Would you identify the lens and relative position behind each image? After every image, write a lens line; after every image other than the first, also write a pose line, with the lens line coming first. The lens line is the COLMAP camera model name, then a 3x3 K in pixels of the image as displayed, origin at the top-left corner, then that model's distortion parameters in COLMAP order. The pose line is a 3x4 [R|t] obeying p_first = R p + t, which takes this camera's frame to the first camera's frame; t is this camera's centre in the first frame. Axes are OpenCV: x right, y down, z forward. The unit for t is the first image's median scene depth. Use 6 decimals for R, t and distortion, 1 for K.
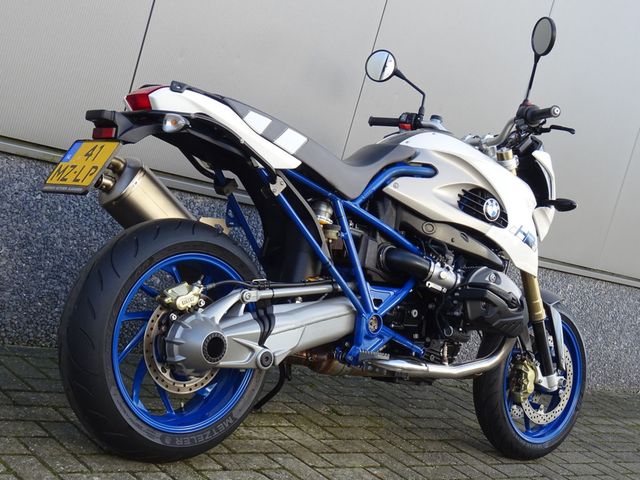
lens RADIAL K [[1058.9, 0, 319.5], [0, 1058.9, 239.9], [0, 0, 1]] dist [-0.054771, 0.000000]
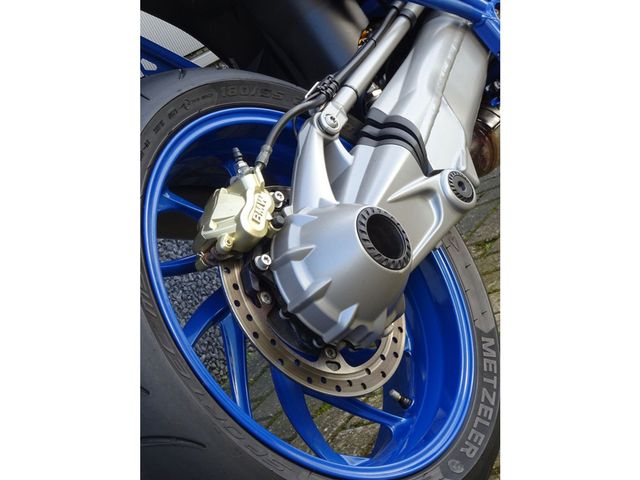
lens RADIAL K [[1441.8, 0, 320.2], [0, 1441.8, 239.7], [0, 0, 1]] dist [-0.044275, 0.000000]
pose [[0.685008, -0.728532, 0.002216, -0.113874], [0.724994, 0.681974, 0.096414, 0.027072], [-0.071752, -0.064437, 0.995339, 0.412209]]
